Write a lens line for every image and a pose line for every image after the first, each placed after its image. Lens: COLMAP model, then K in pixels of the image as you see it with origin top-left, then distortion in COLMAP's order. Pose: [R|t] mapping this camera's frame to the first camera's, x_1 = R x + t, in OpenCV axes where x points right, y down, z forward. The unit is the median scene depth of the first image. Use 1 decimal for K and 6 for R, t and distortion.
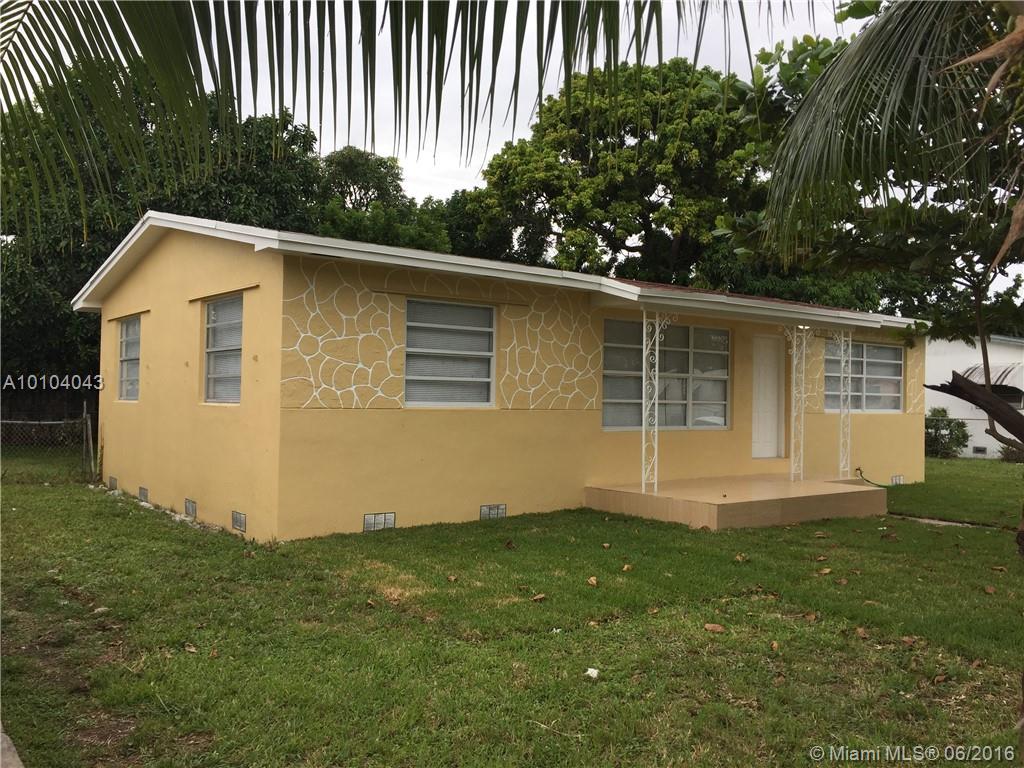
lens RADIAL K [[871.1, 0, 512.0], [0, 871.1, 384.0], [0, 0, 1]] dist [0.015223, 0.000499]
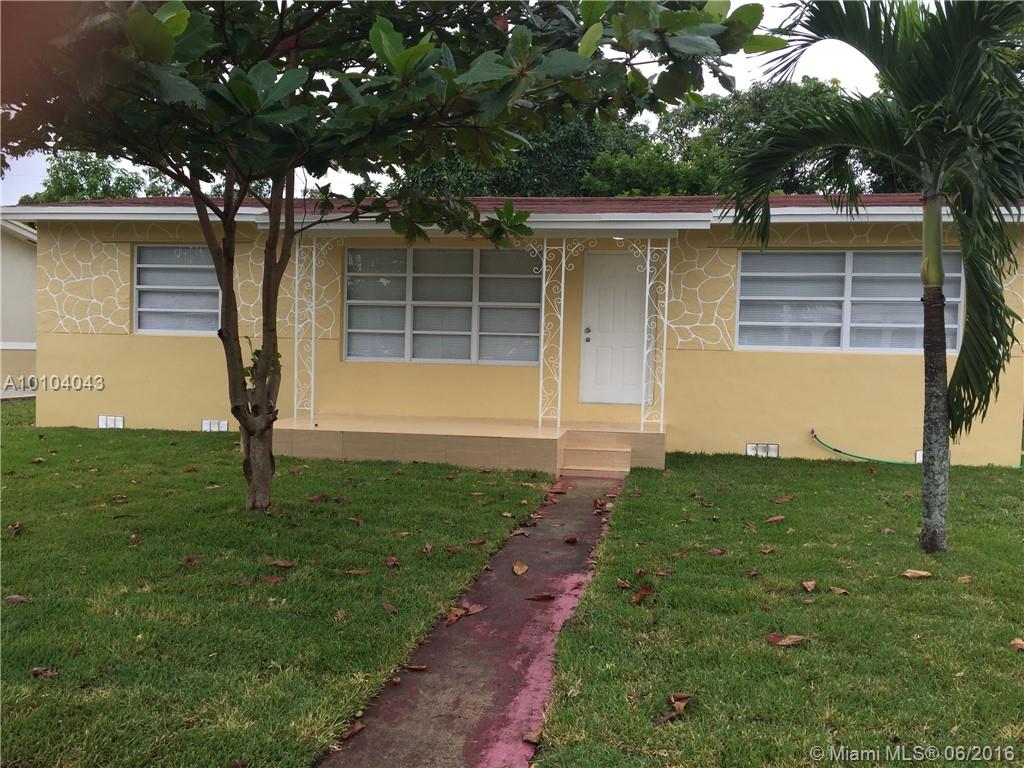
lens RADIAL K [[871.1, 0, 512.0], [0, 871.1, 384.0], [0, 0, 1]] dist [0.015223, 0.000499]
pose [[0.692511, 0.037432, -0.720435, 1.091658], [0.001850, 0.998557, 0.053661, 0.030894], [0.721405, -0.038493, 0.691443, 0.498929]]
